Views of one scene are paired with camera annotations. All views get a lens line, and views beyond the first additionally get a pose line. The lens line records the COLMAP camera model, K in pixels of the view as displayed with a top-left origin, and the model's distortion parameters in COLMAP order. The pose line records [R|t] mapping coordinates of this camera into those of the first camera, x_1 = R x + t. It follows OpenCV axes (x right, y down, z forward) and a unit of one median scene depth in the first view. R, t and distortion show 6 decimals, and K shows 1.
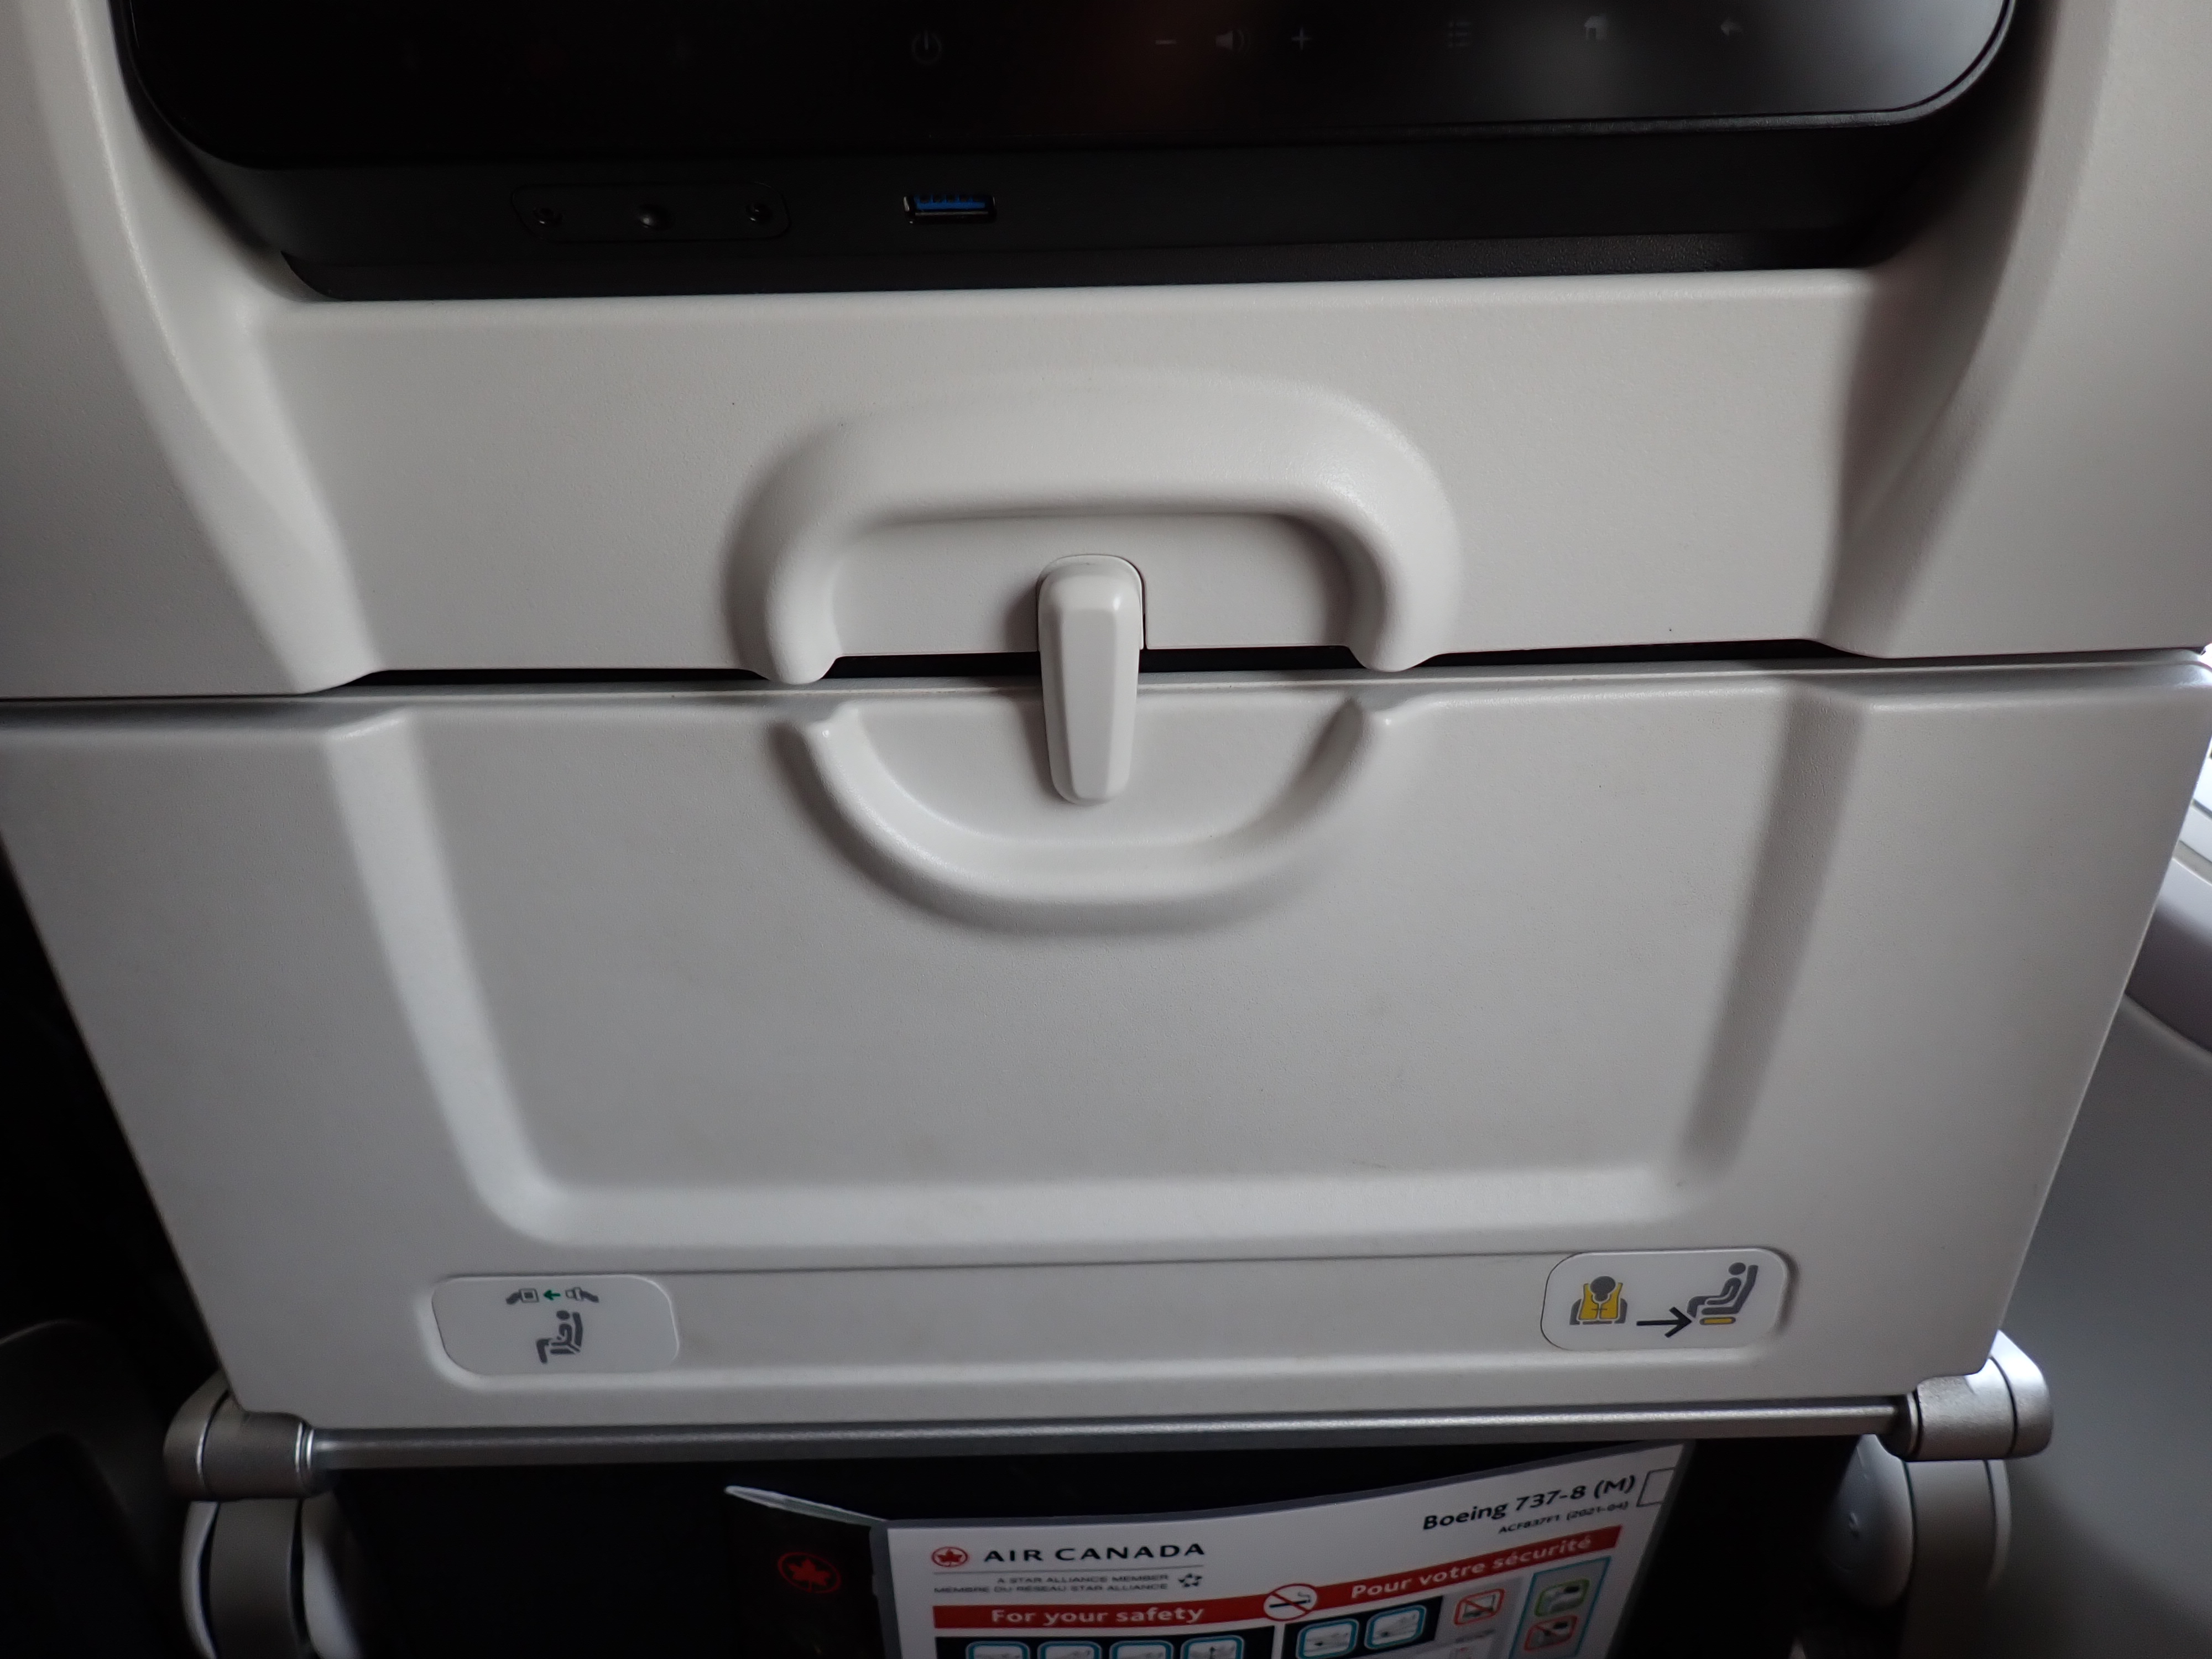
lens RADIAL K [[1579.6, 0, 1126.6], [0, 1579.6, 834.0], [0, 0, 1]] dist [-0.001518, -0.014870]
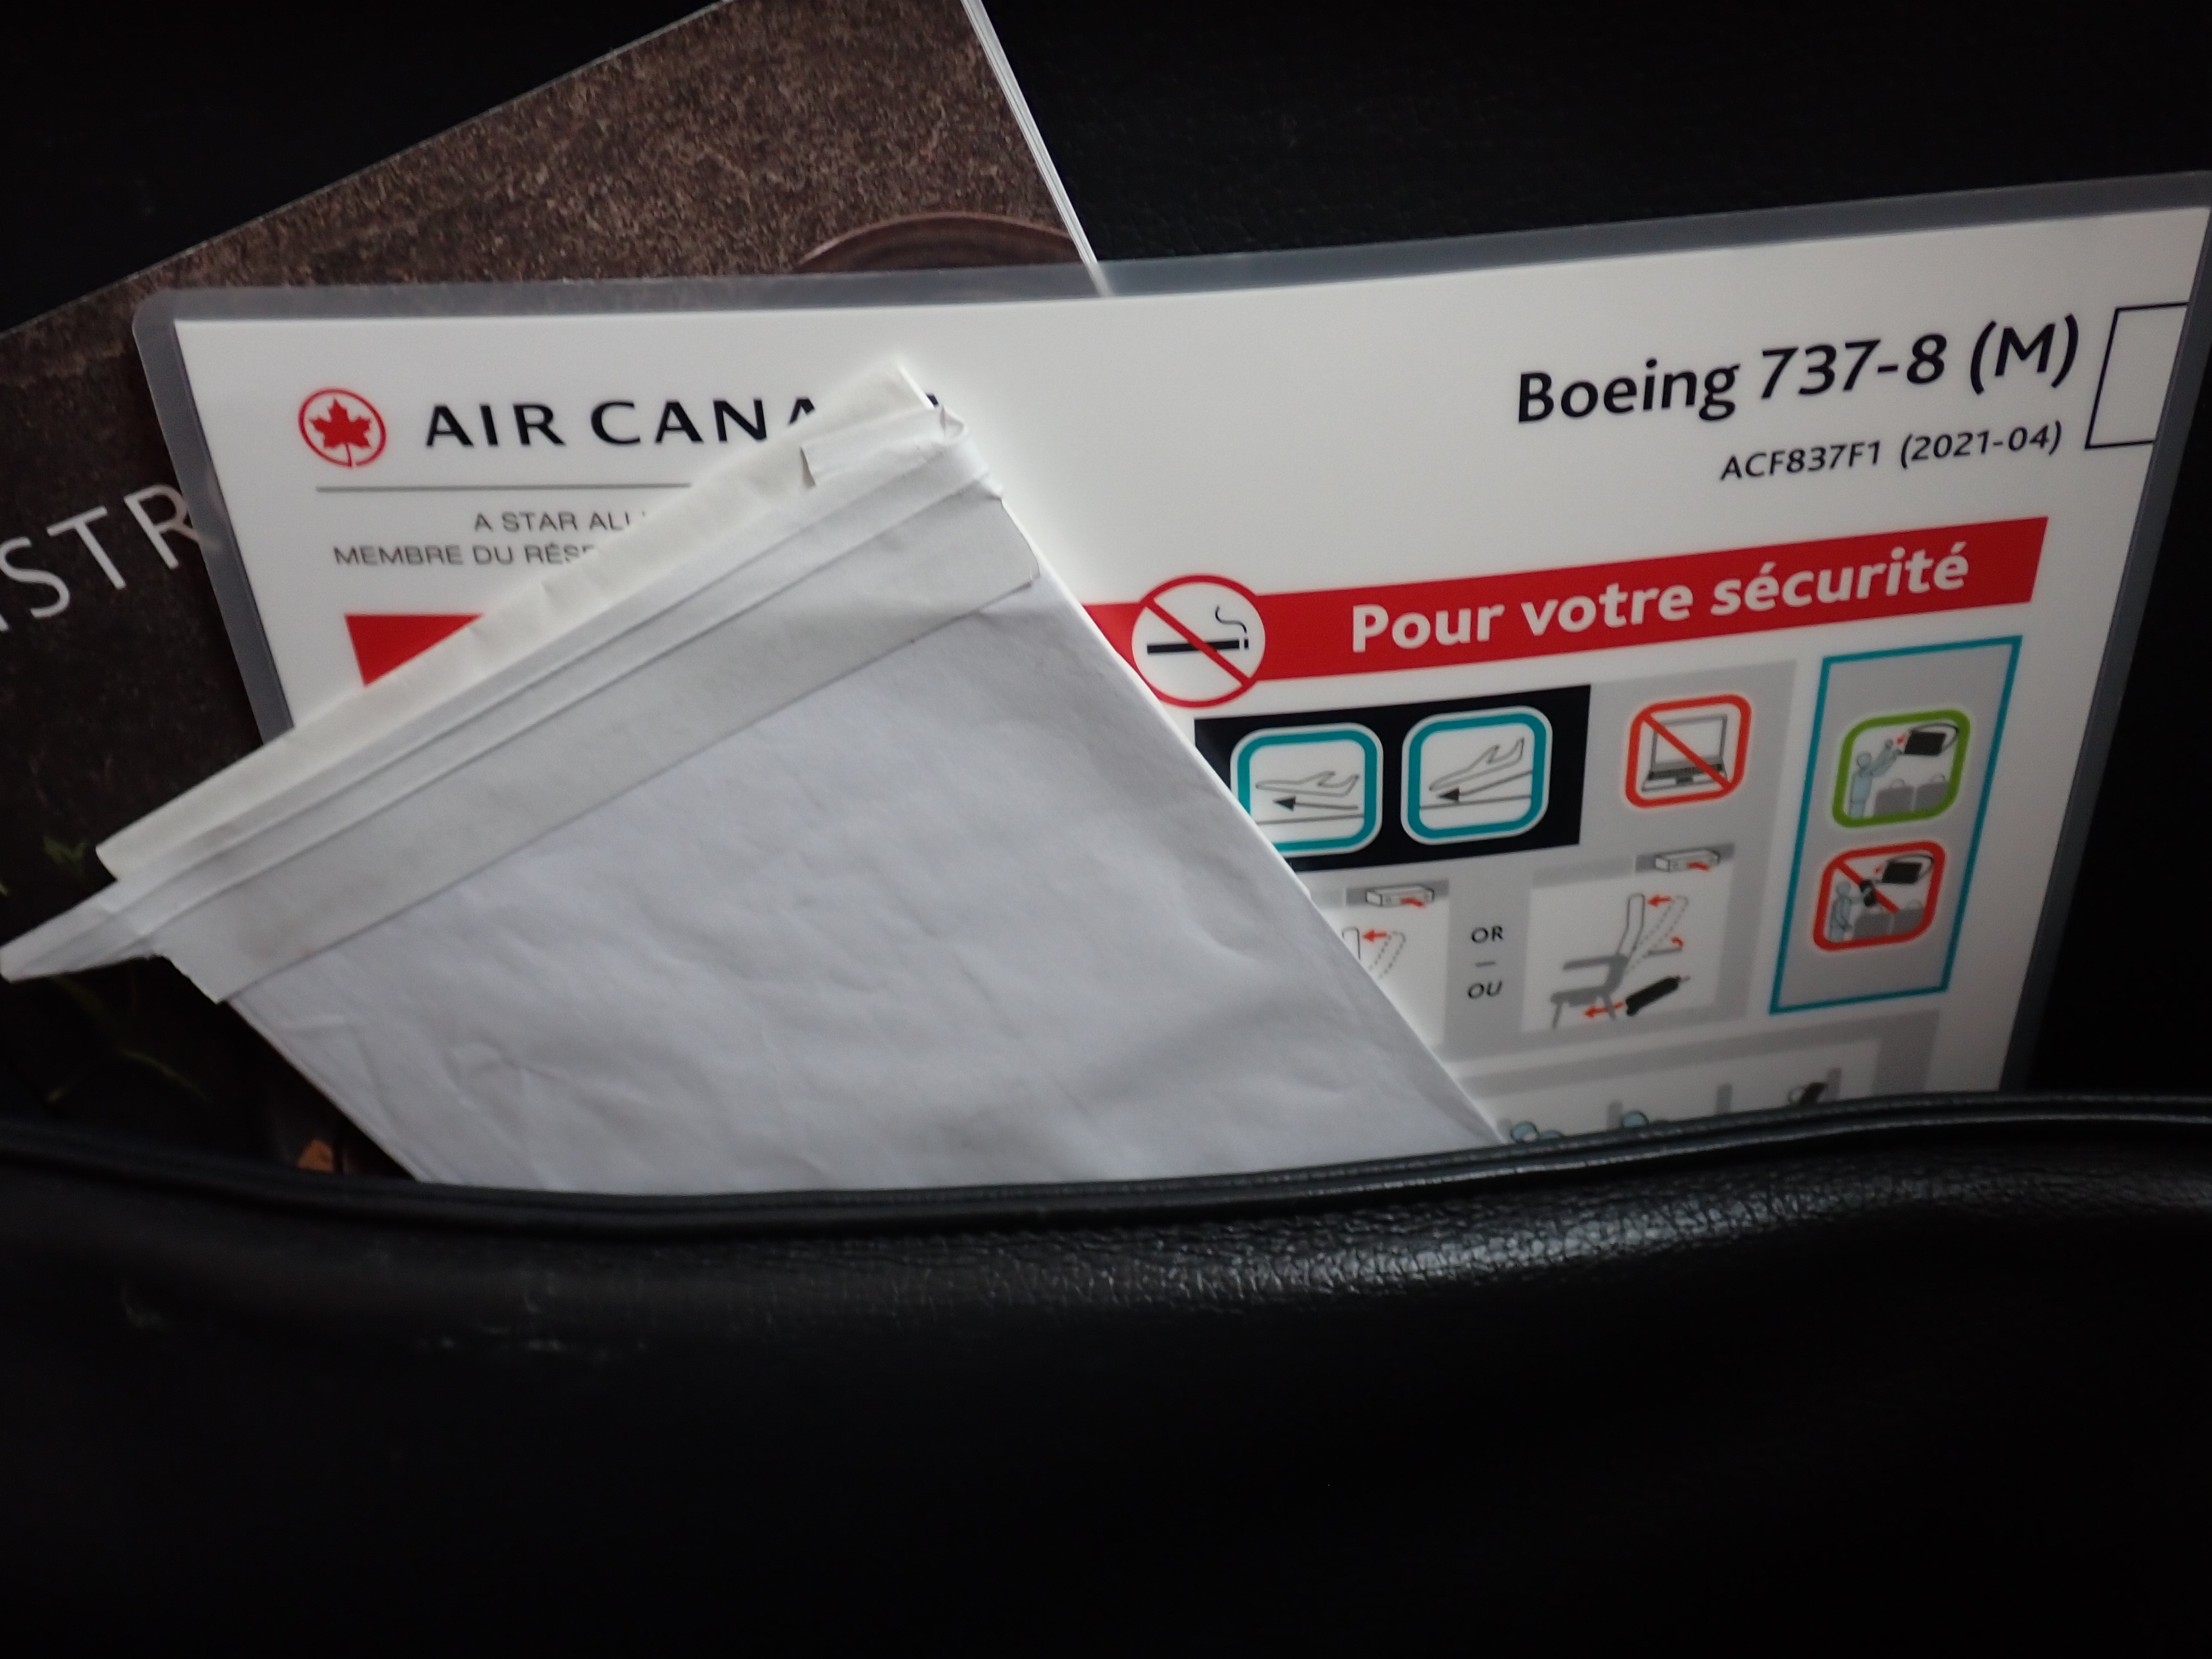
lens RADIAL K [[2370.0, 0, 1105.0], [0, 2370.0, 823.5], [0, 0, 1]] dist [0.021474, 0.000000]
pose [[0.992911, 0.005069, -0.118752, 0.153453], [-0.001808, 0.999619, 0.027547, 0.517471], [0.118847, -0.027137, 0.992542, 0.381748]]
